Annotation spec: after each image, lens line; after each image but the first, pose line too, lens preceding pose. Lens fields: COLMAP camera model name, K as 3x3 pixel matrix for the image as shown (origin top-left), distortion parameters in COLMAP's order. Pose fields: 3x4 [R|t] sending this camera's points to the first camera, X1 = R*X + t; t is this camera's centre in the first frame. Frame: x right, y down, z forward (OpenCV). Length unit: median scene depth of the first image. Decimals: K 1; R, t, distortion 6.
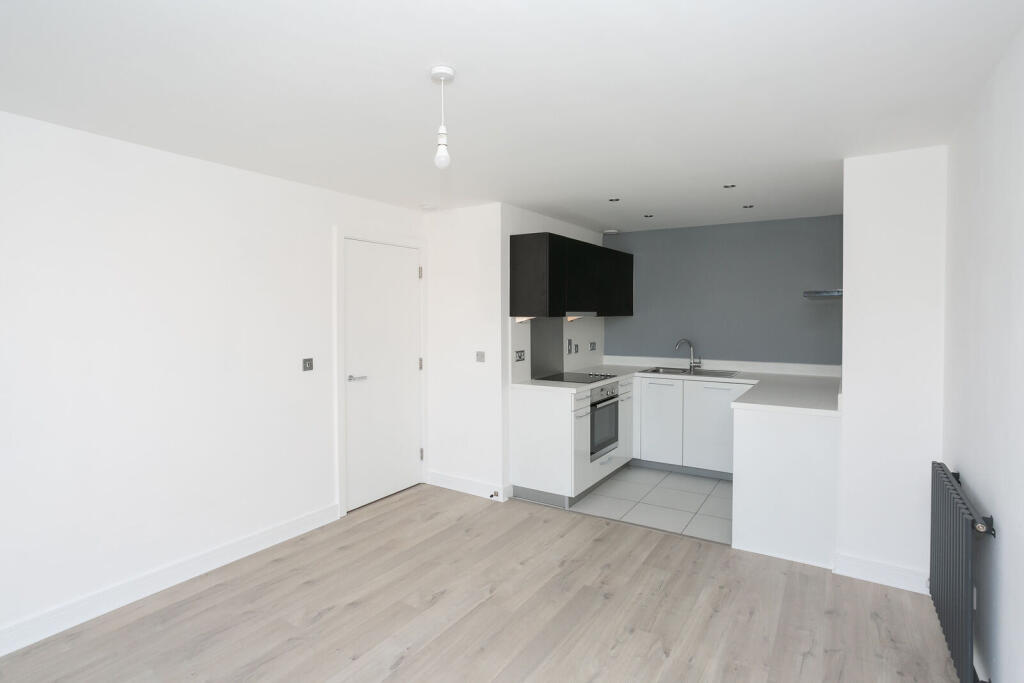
lens RADIAL K [[522.4, 0, 537.1], [0, 522.4, 315.7], [0, 0, 1]] dist [-0.019657, 0.004354]
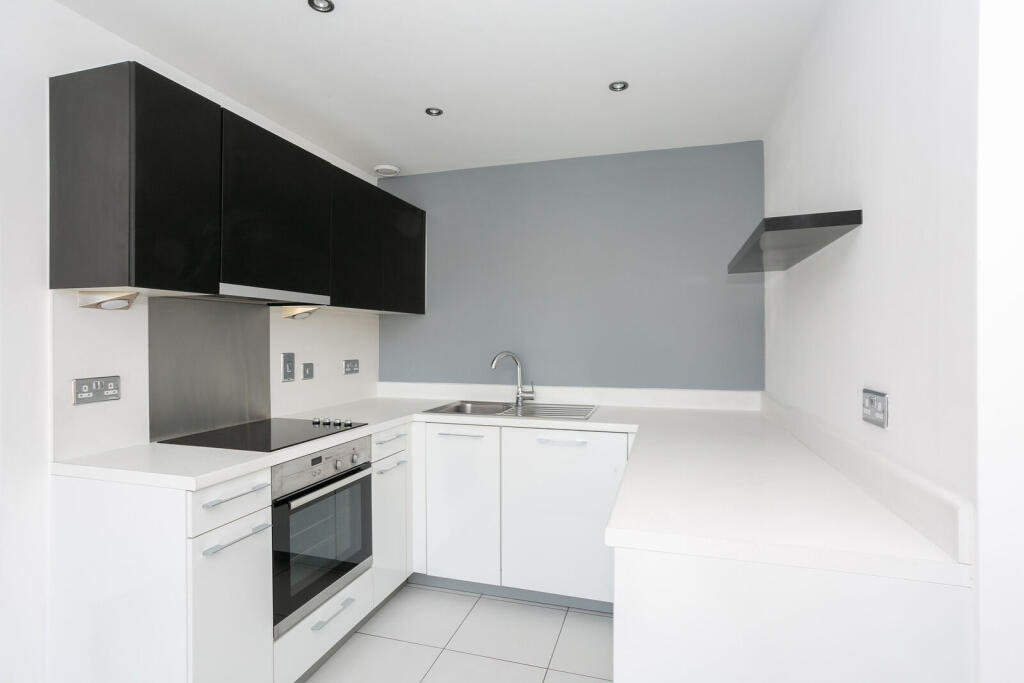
lens RADIAL K [[522.4, 0, 495.6], [0, 522.4, 335.1], [0, 0, 1]] dist [-0.019657, 0.004354]
pose [[0.977668, -0.001242, 0.210154, 0.162158], [0.003143, 0.999957, -0.008716, 0.034519], [-0.210134, 0.009182, 0.977630, 0.476353]]
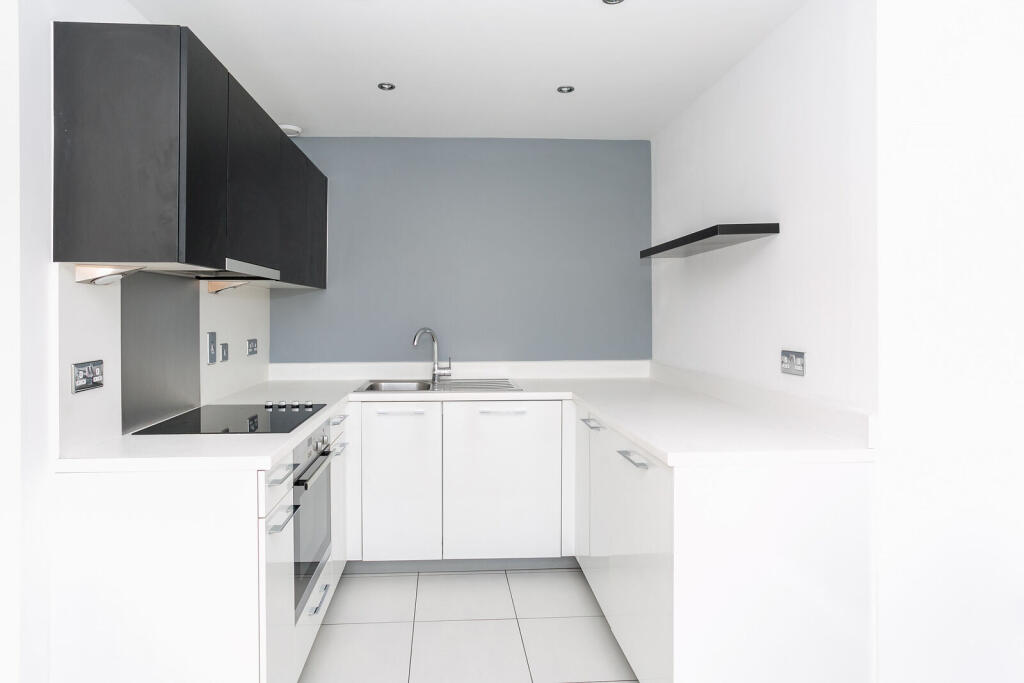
lens RADIAL K [[605.4, 0, 487.9], [0, 605.4, 308.3], [0, 0, 1]] dist [-0.009412, -0.000110]
pose [[0.838763, -0.001397, 0.544495, -0.024121], [0.006759, 0.999946, -0.007846, 0.031595], [-0.544454, 0.010261, 0.838728, 0.442629]]
